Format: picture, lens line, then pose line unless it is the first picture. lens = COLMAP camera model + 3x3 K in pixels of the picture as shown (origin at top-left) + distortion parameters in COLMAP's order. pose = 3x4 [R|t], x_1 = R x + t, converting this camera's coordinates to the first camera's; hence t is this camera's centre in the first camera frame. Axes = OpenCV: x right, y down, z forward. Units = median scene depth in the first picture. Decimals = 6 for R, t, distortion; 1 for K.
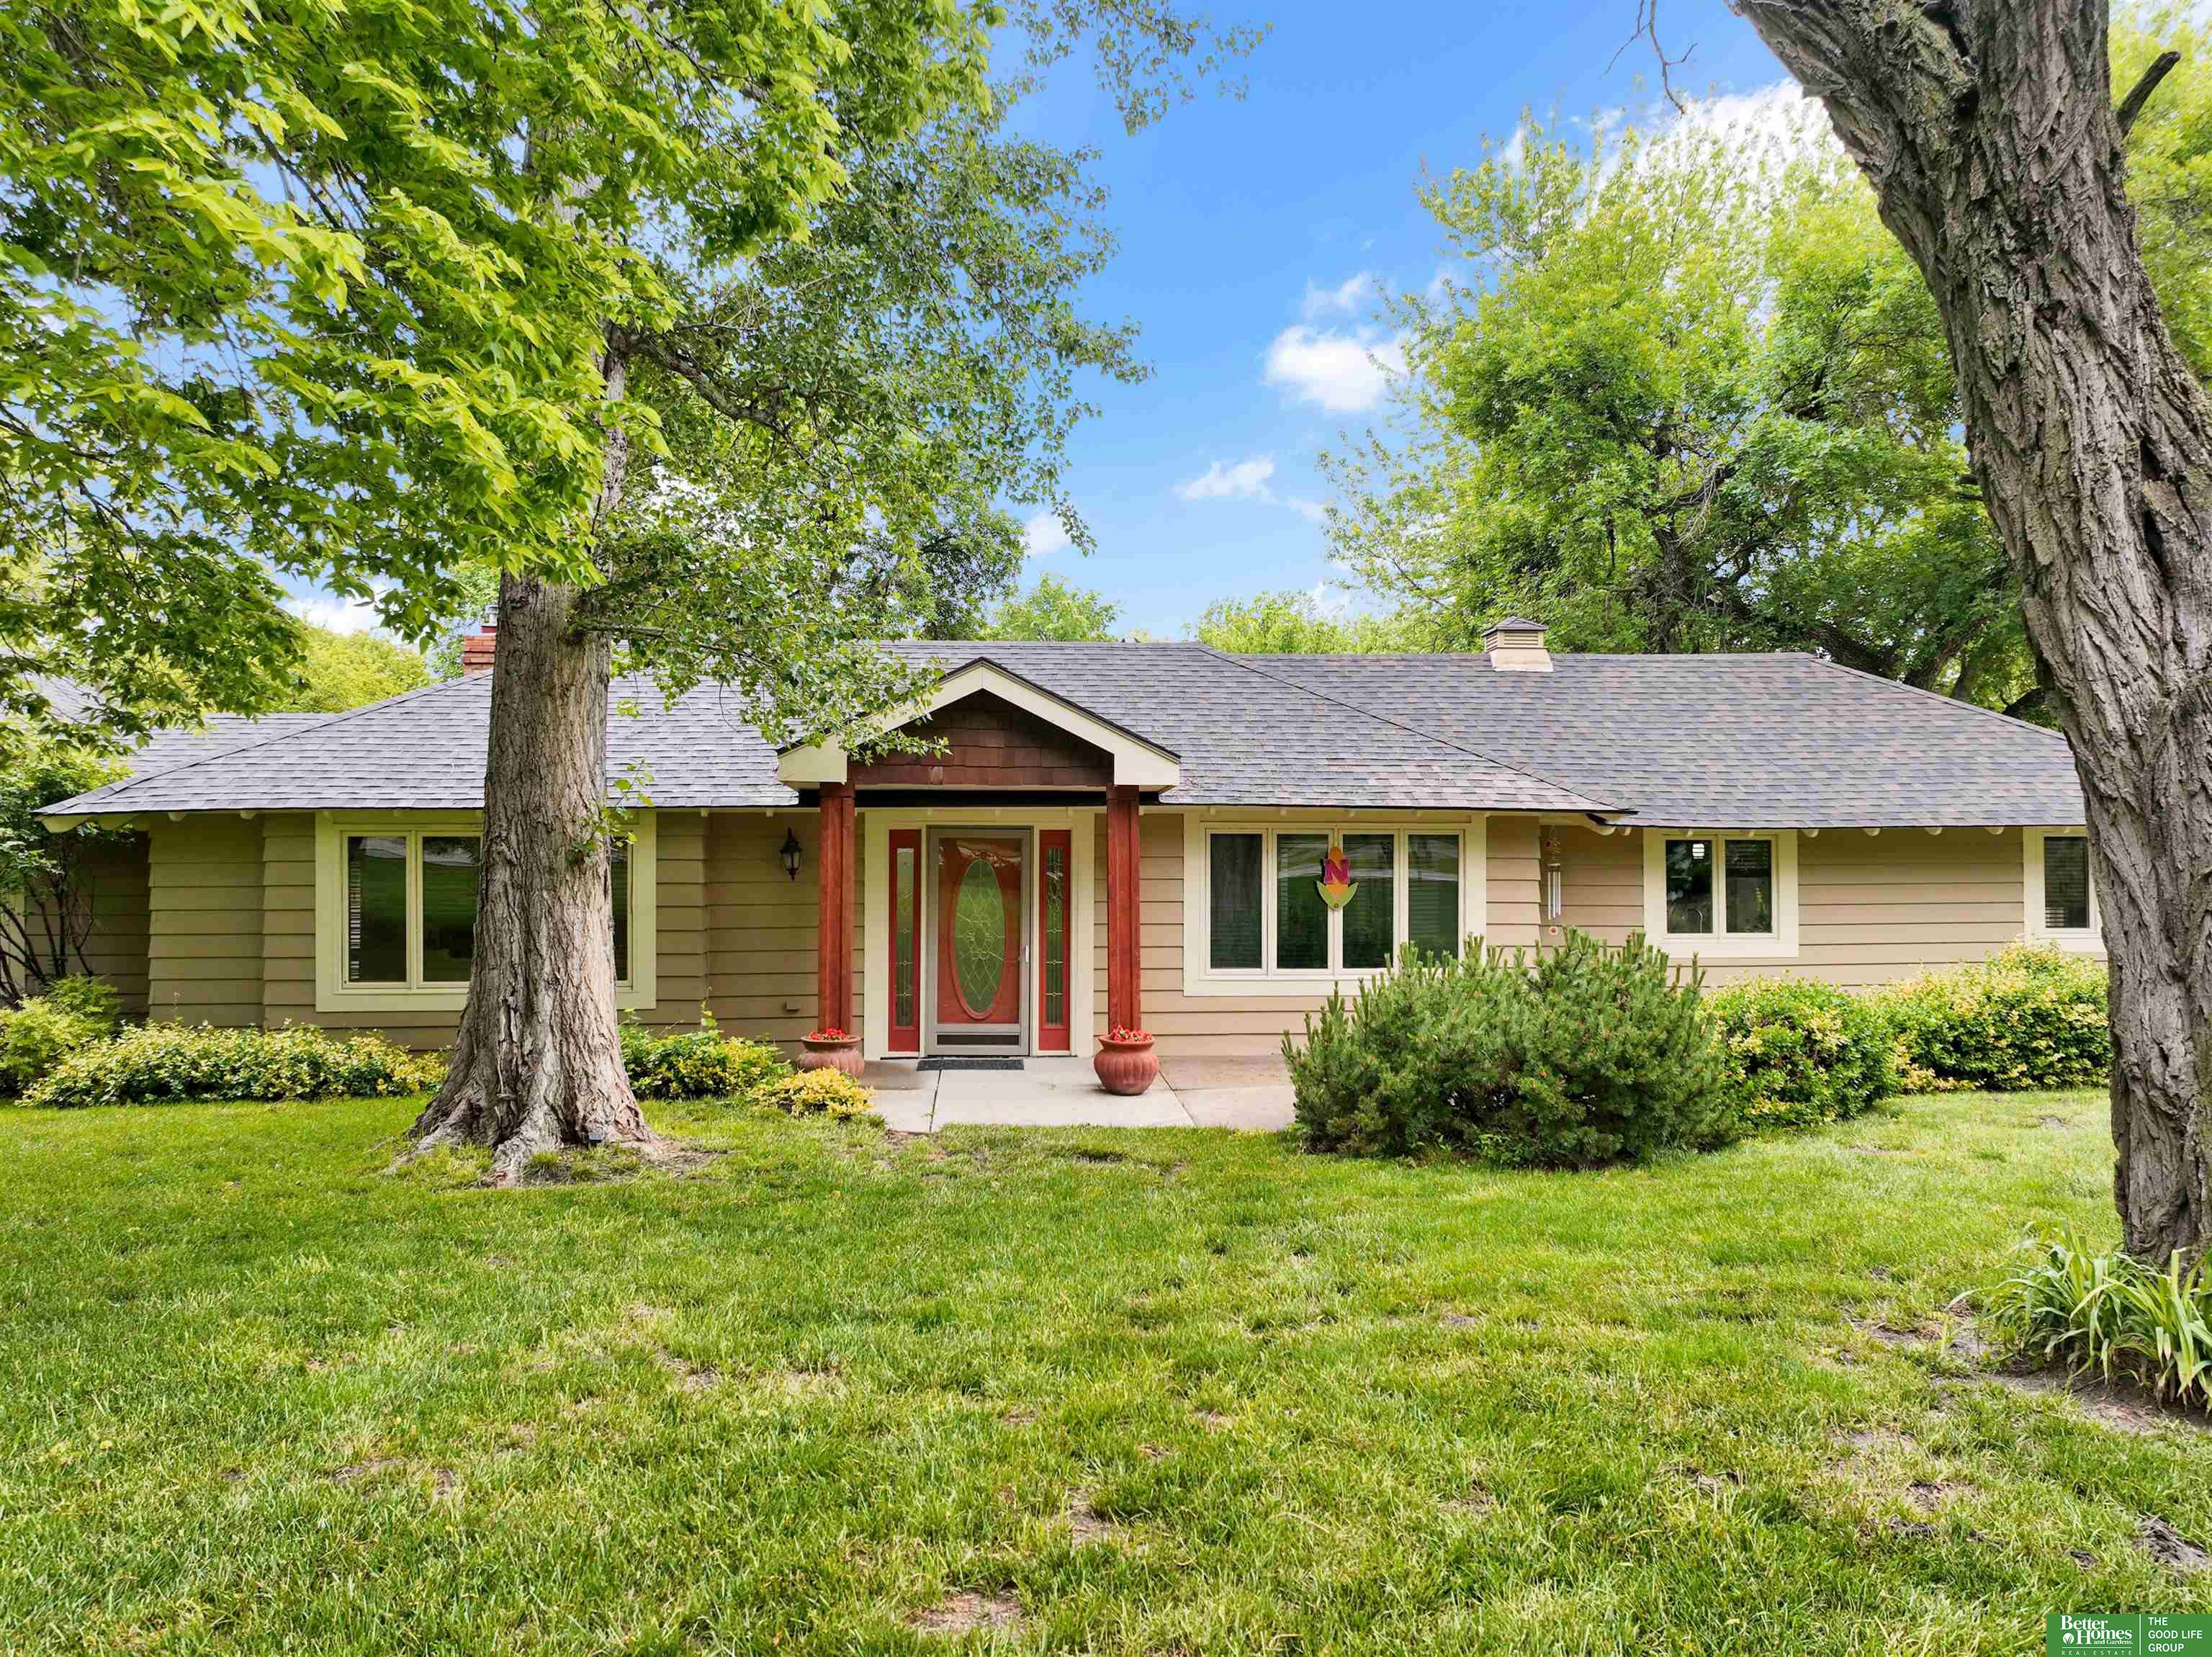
lens RADIAL K [[1568.6, 0, 1098.1], [0, 1568.6, 845.1], [0, 0, 1]] dist [-0.005126, 0.025462]
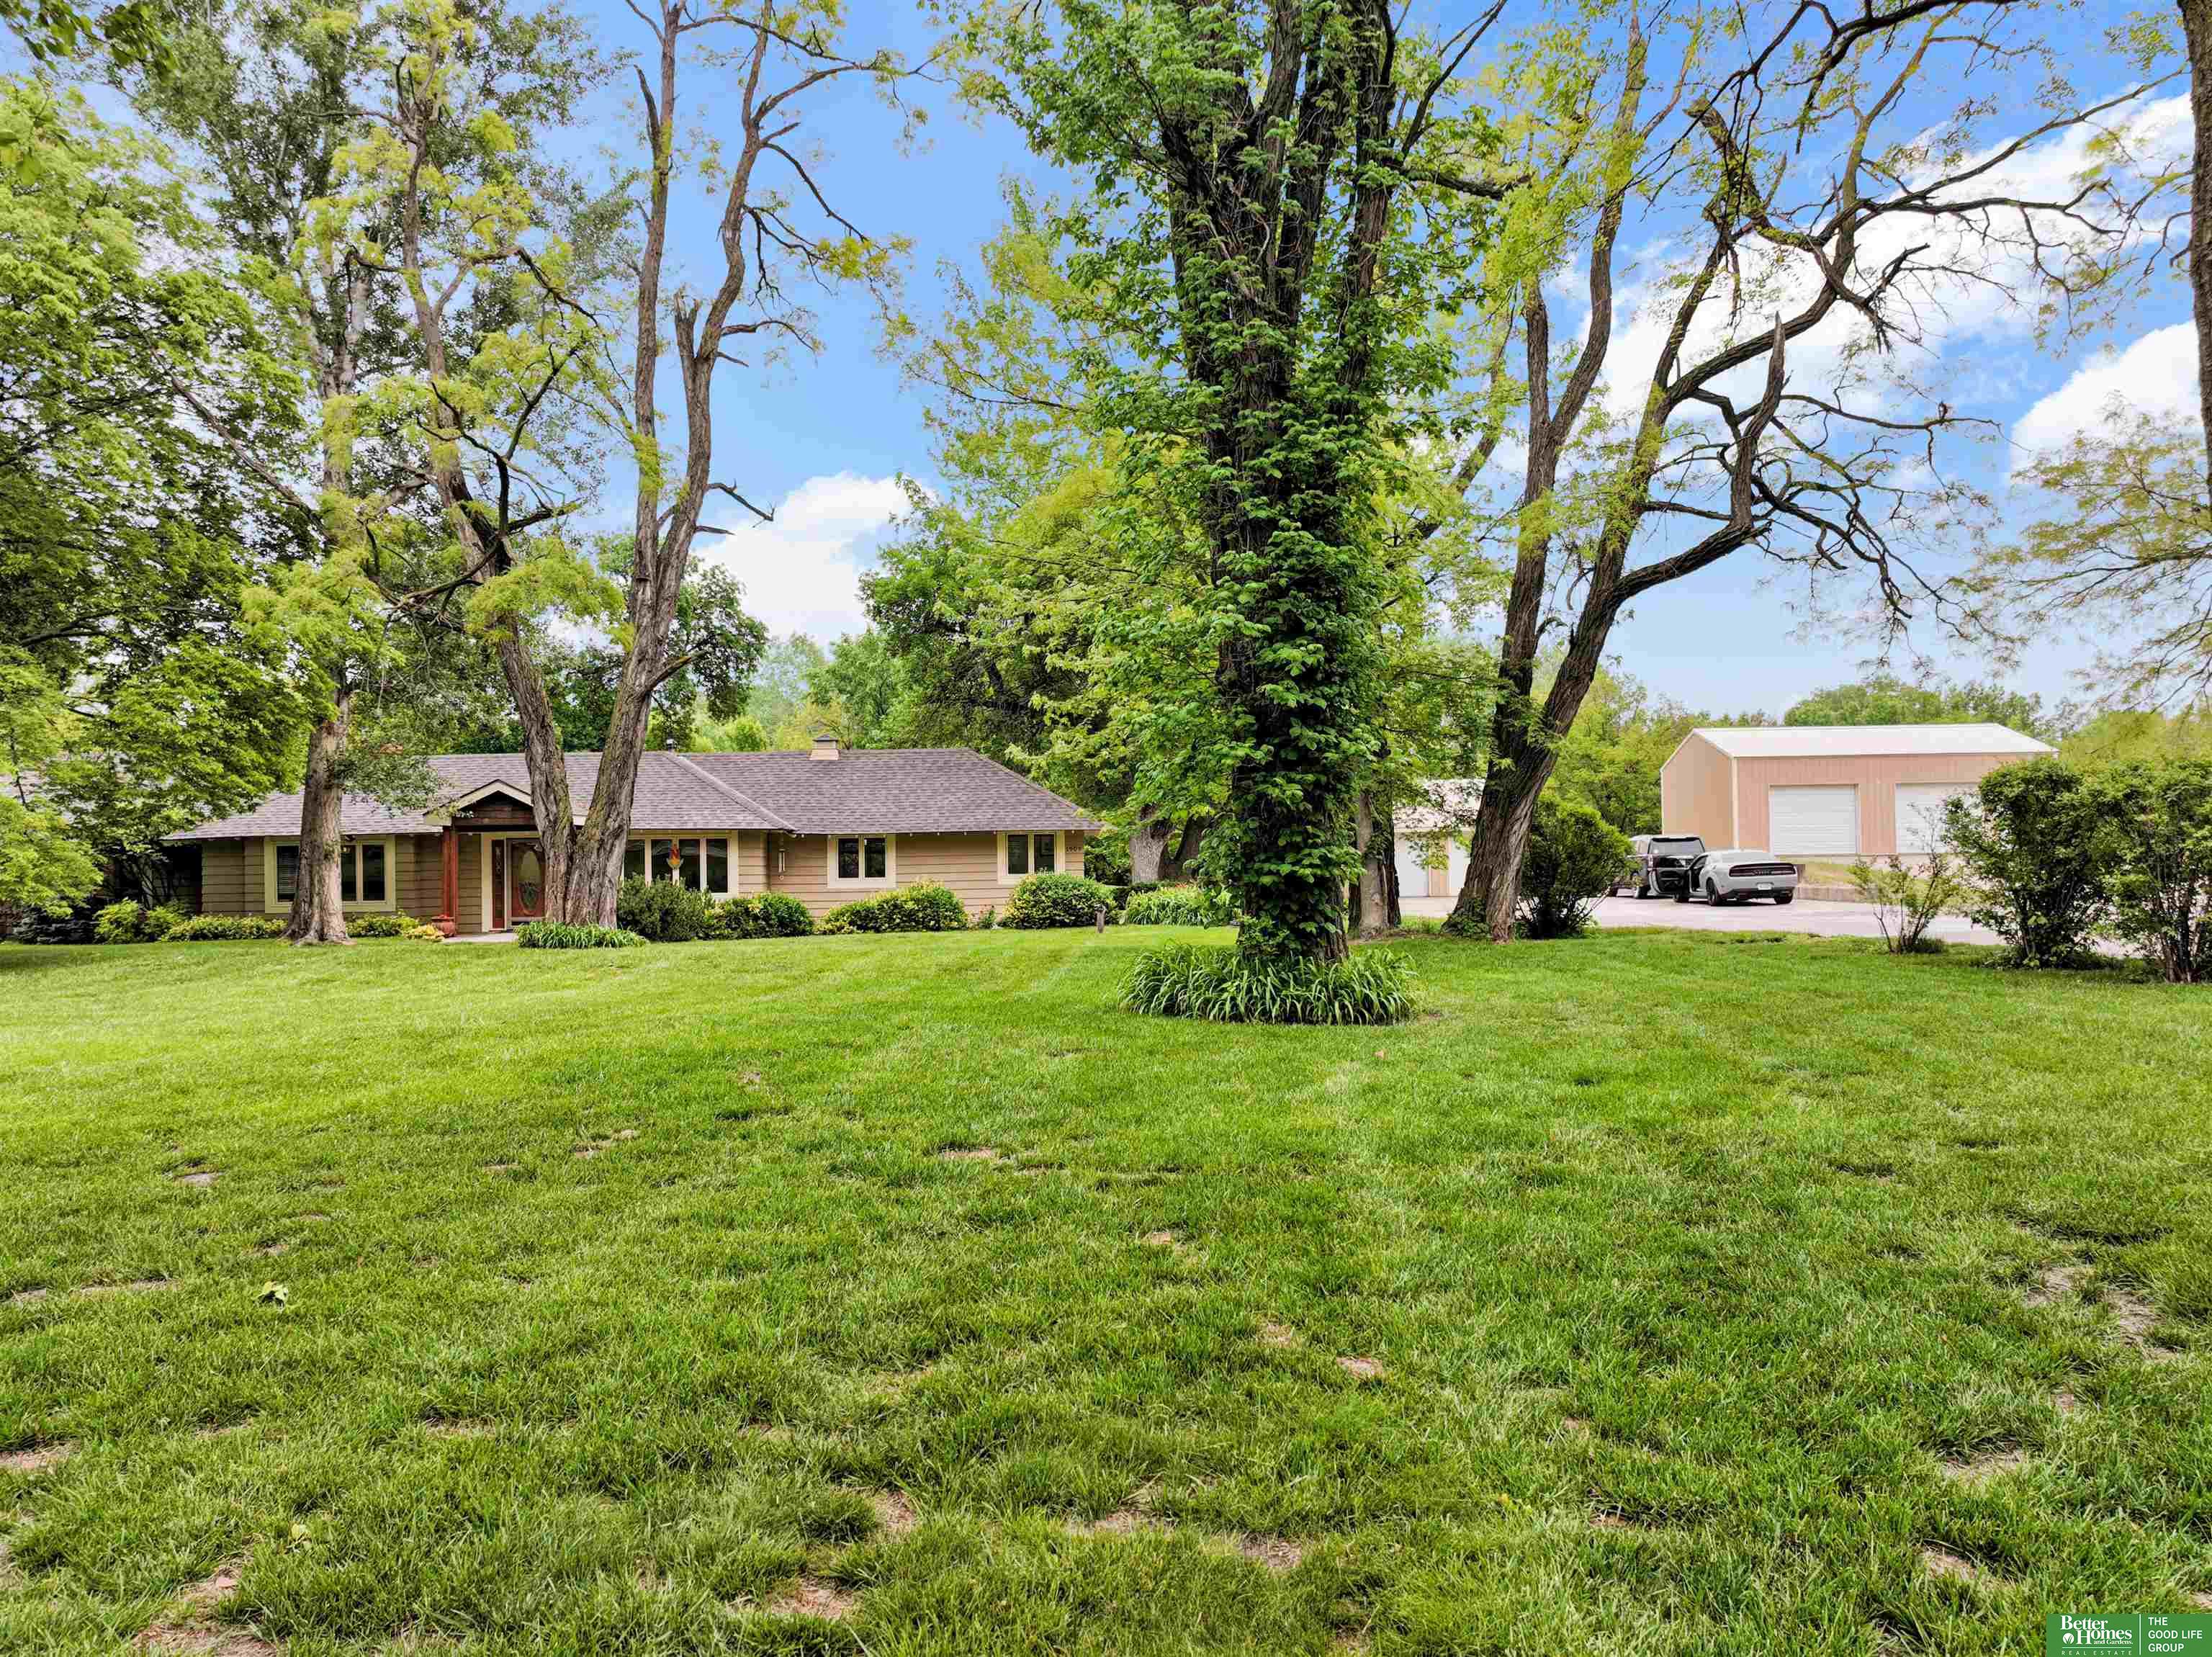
lens RADIAL K [[1568.6, 0, 1115.6], [0, 1568.6, 823.8], [0, 0, 1]] dist [-0.005126, 0.025462]
pose [[0.999548, -0.013272, -0.026977, 1.053379], [0.013439, 0.999891, 0.006041, -0.042633], [0.026894, -0.006401, 0.999618, -1.674574]]
